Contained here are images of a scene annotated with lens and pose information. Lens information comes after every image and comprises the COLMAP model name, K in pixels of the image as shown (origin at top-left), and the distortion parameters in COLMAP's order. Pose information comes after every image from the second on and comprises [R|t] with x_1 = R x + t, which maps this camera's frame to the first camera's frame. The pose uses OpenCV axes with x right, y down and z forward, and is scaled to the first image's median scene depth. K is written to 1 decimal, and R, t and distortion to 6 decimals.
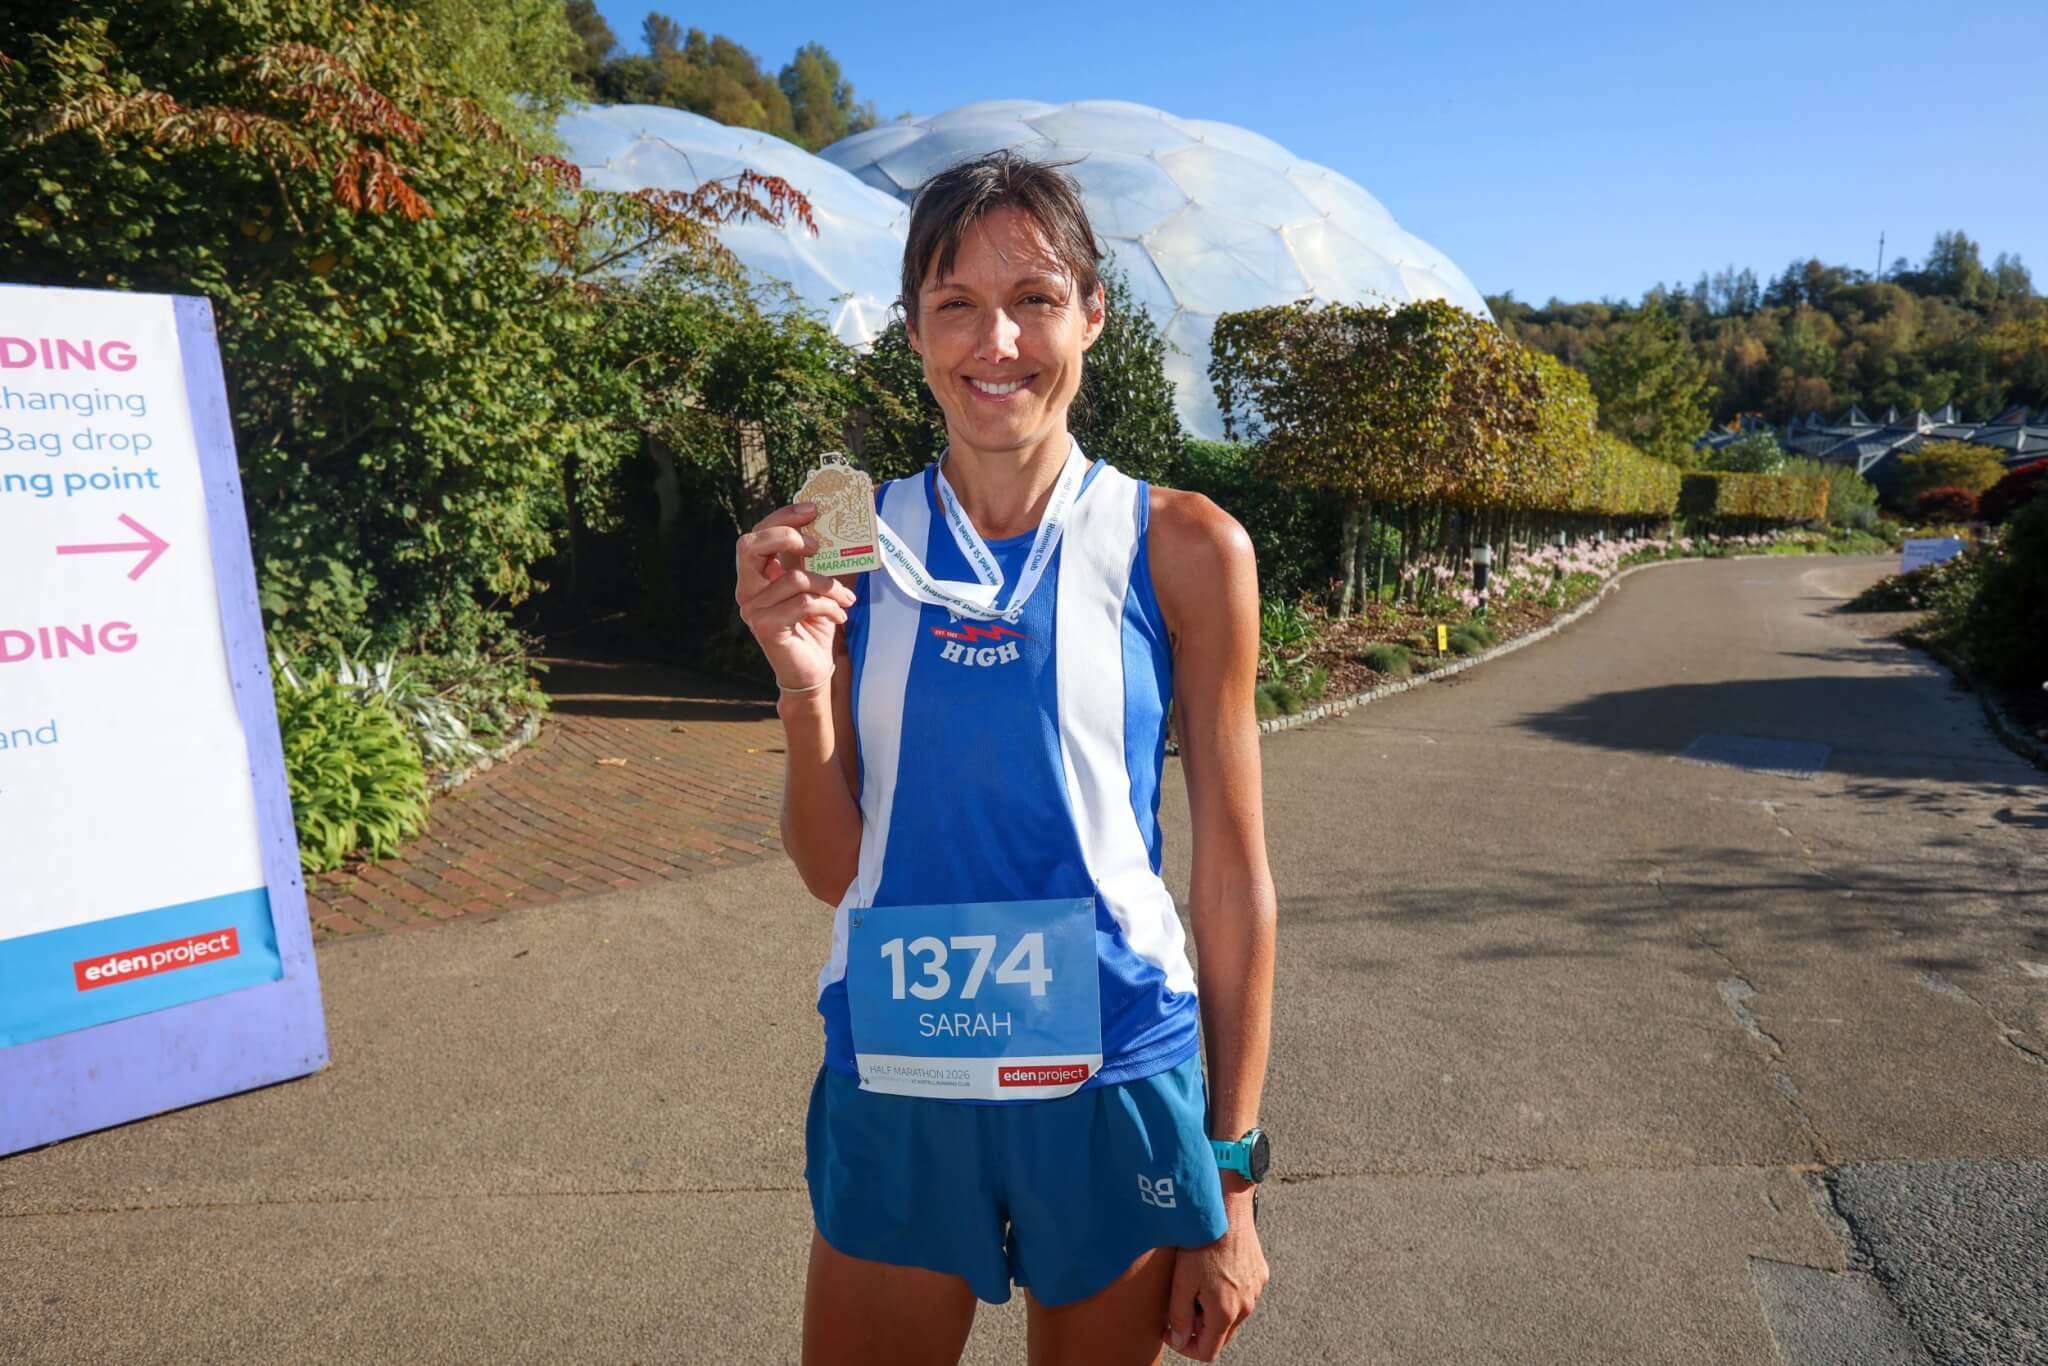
lens RADIAL K [[1502.7, 0, 1032.2], [0, 1502.7, 644.1], [0, 0, 1]] dist [-0.040773, 0.077931]
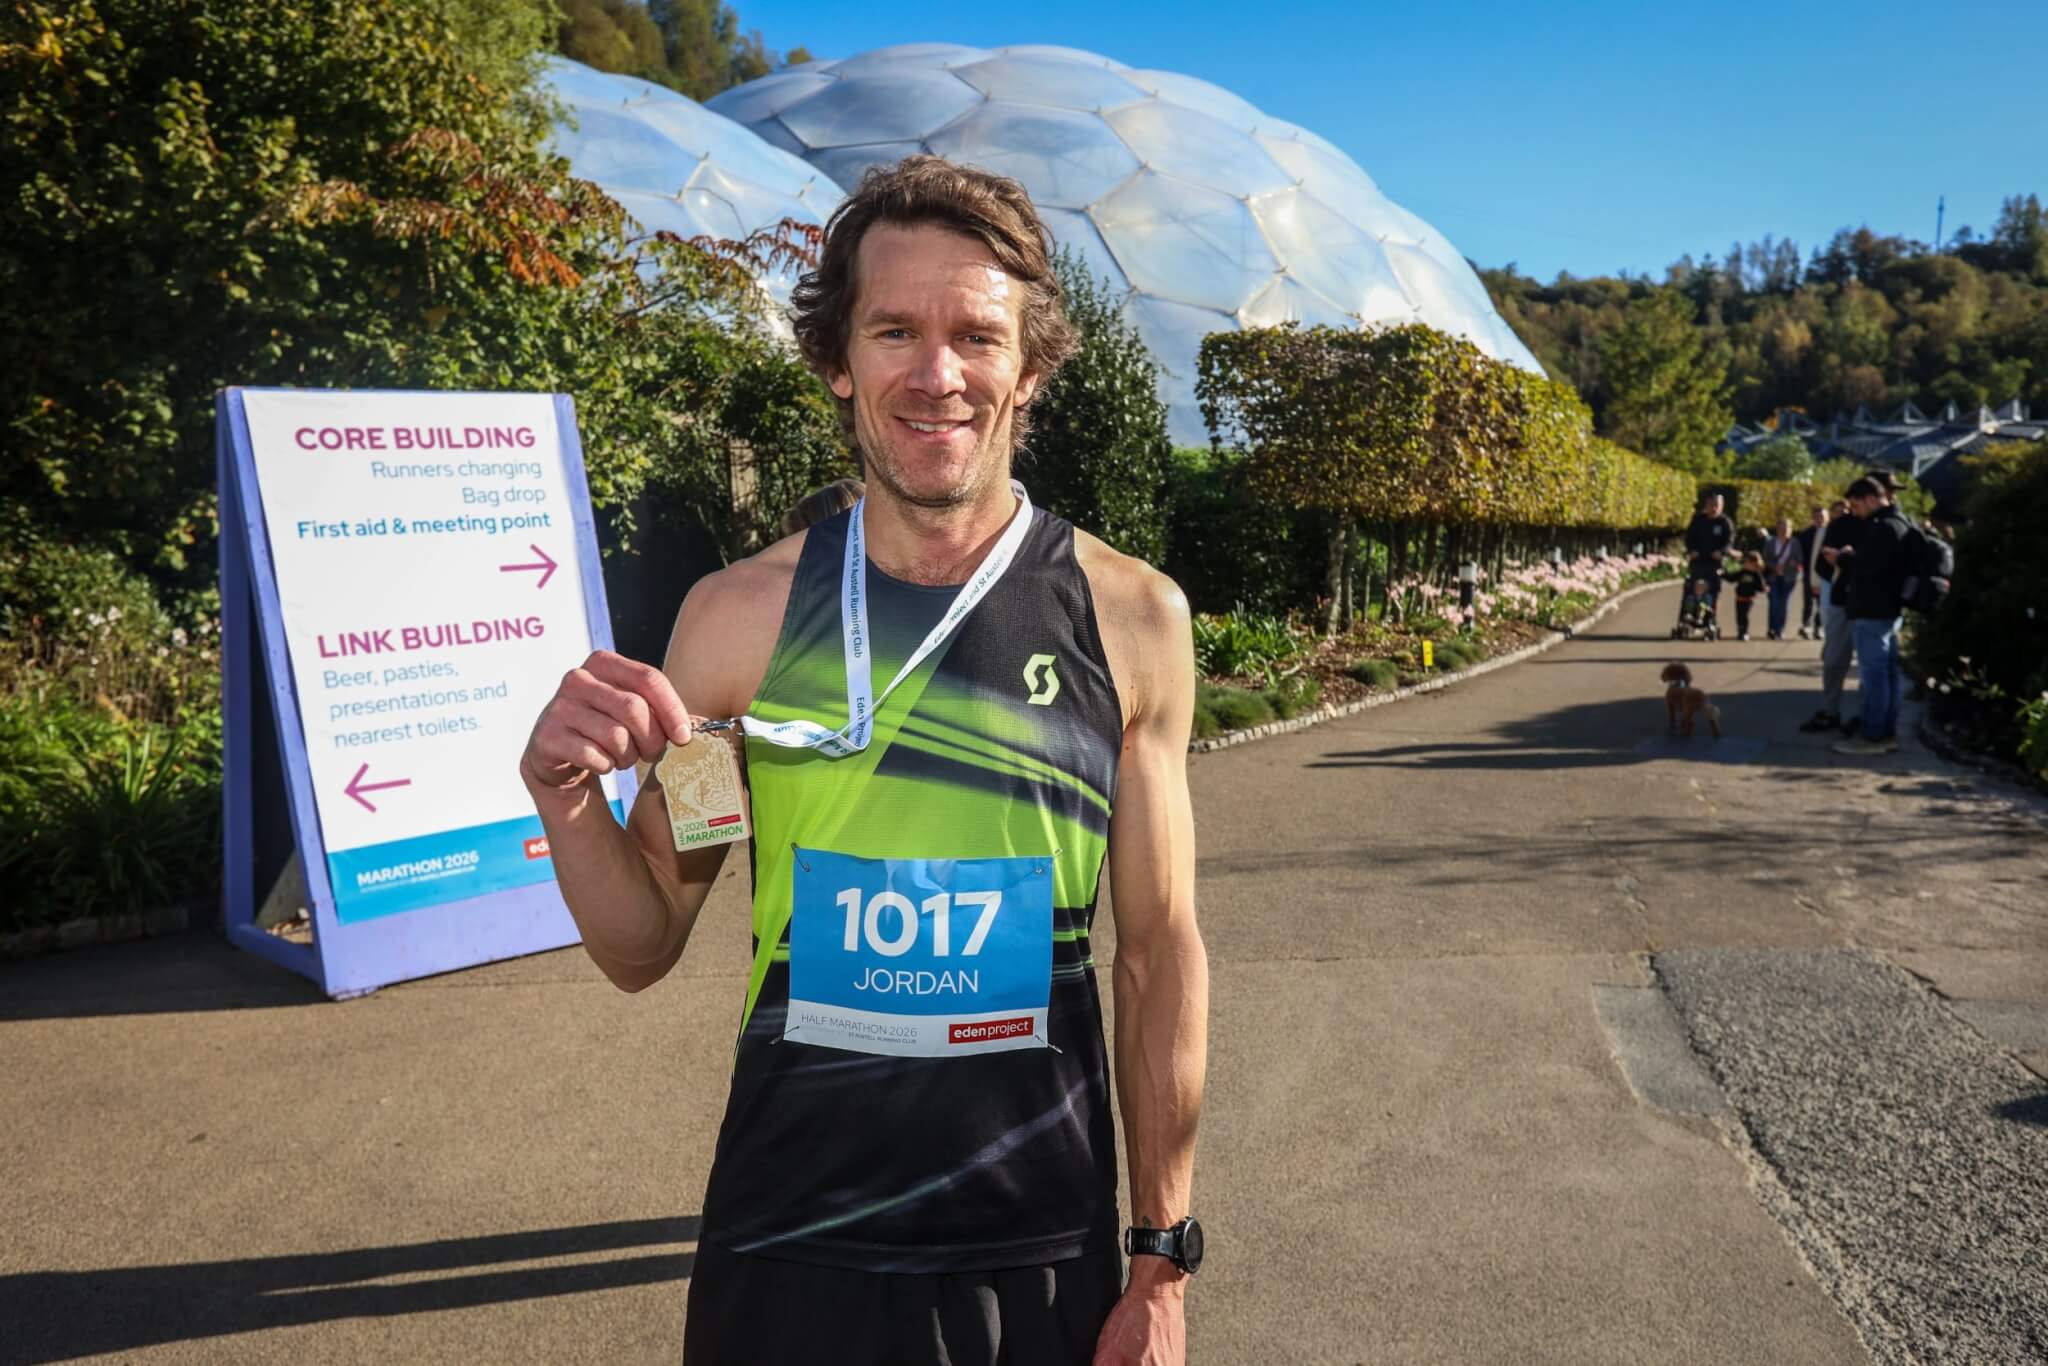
lens RADIAL K [[1895.3, 0, 1054.9], [0, 1895.3, 619.5], [0, 0, 1]] dist [-0.005675, 0.189375]
pose [[0.997797, -0.003247, 0.066257, -0.053321], [0.005634, 0.999340, -0.035877, 0.014120], [-0.066097, 0.036171, 0.997157, -0.221225]]
